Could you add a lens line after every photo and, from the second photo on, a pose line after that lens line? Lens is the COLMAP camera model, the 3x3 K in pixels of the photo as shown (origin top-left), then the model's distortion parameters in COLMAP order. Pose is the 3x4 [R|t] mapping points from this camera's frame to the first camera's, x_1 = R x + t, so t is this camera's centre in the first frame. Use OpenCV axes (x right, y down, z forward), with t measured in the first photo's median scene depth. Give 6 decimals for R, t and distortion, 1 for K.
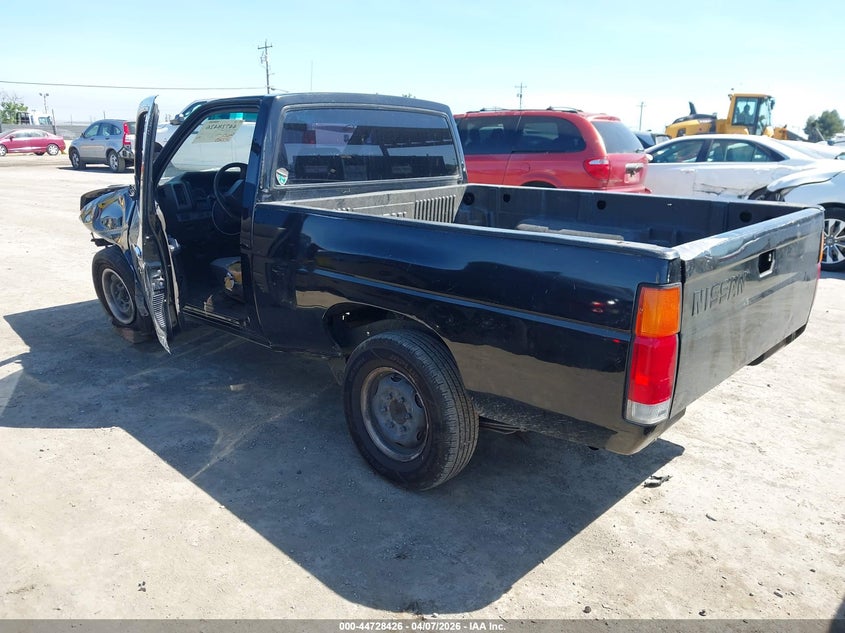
lens RADIAL K [[671.8, 0, 418.2], [0, 671.8, 315.9], [0, 0, 1]] dist [-0.004806, -0.011159]
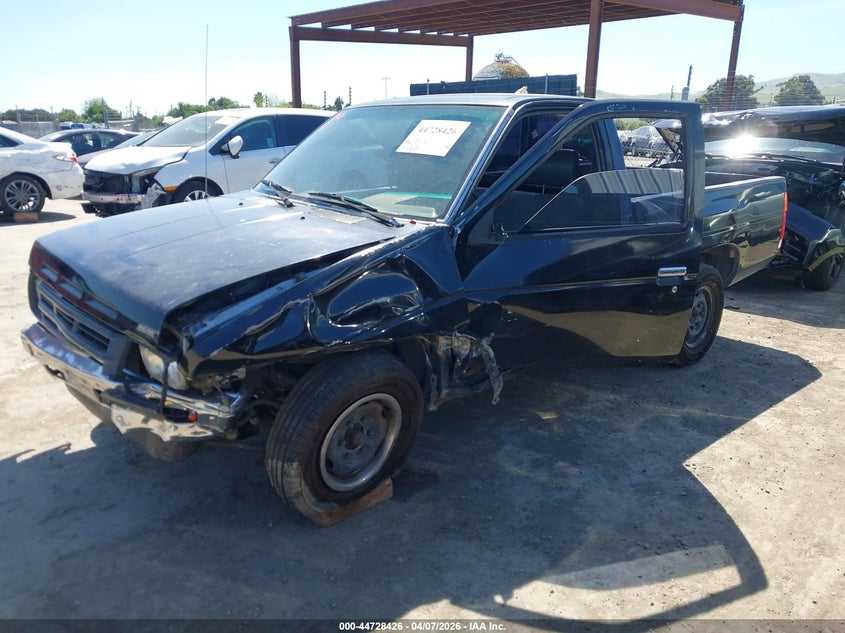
lens RADIAL K [[671.8, 0, 422.4], [0, 671.8, 316.2], [0, 0, 1]] dist [-0.004806, -0.011159]
pose [[0.055595, -0.290555, 0.955242, -1.378976], [0.253199, 0.929551, 0.268004, -0.383310], [-0.965816, 0.226966, 0.125247, 1.259354]]
